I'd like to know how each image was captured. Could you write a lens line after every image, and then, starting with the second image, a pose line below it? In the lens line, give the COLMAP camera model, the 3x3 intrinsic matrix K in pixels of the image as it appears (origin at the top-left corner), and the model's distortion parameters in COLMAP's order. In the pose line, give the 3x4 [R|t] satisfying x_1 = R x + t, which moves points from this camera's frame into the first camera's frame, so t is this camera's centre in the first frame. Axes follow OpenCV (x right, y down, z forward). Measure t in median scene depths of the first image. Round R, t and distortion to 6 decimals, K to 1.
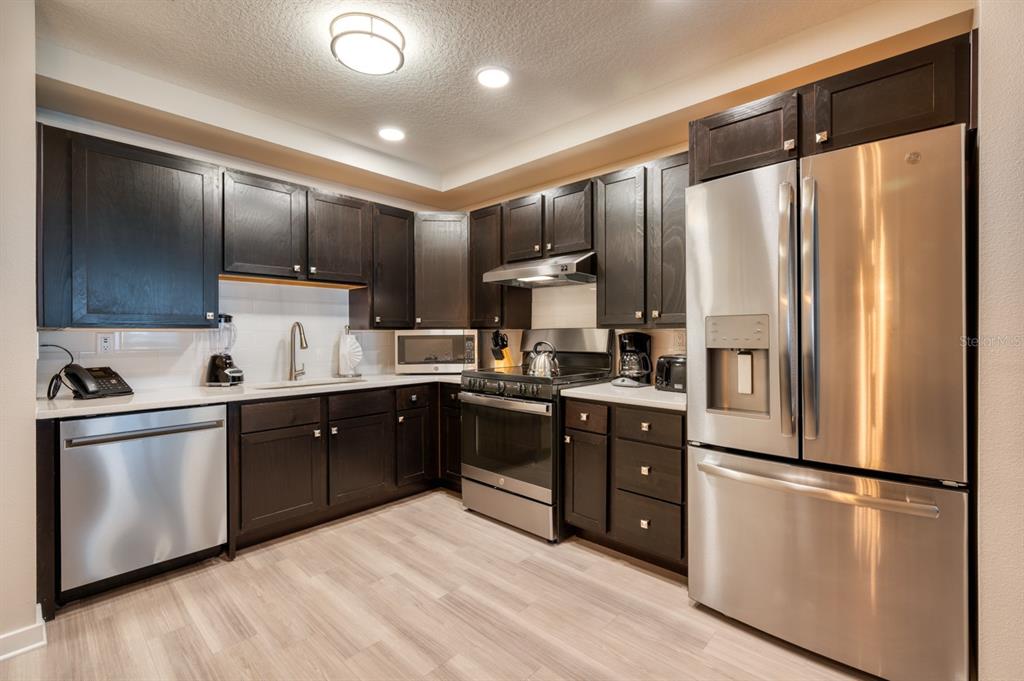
lens RADIAL K [[442.6, 0, 512.0], [0, 442.6, 340.5], [0, 0, 1]] dist [-0.018369, -0.000075]
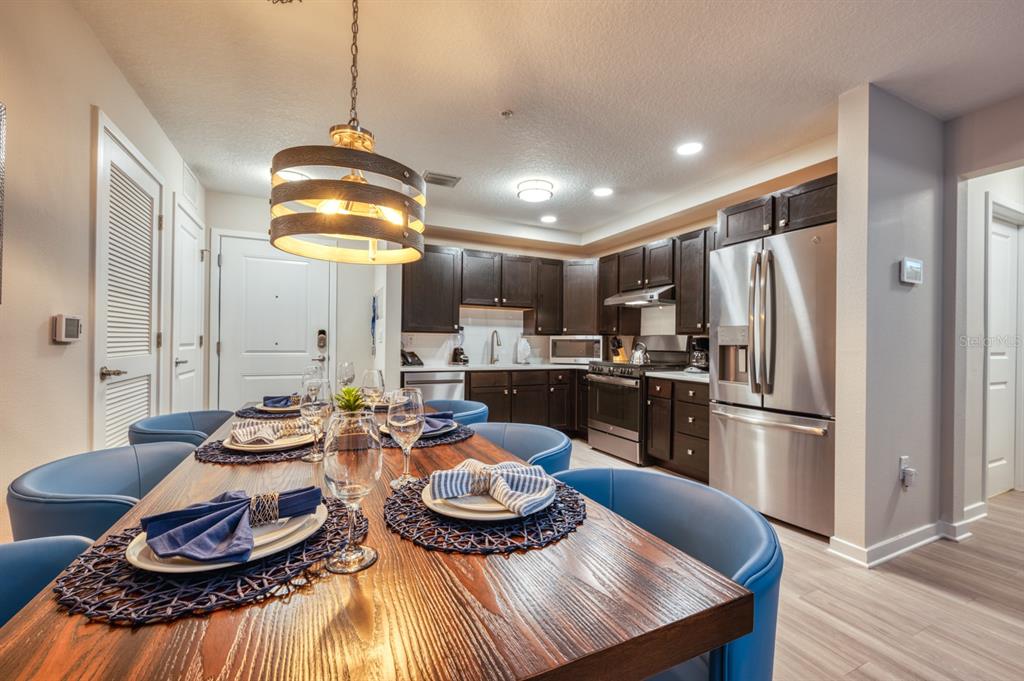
lens RADIAL K [[418.8, 0, 512.0], [0, 418.8, 340.5], [0, 0, 1]] dist [0.000078, 0.000001]
pose [[0.931446, 0.008558, -0.363779, 0.180514], [-0.016589, 0.999683, -0.018956, 0.027907], [0.363501, 0.023691, 0.931292, -0.525129]]
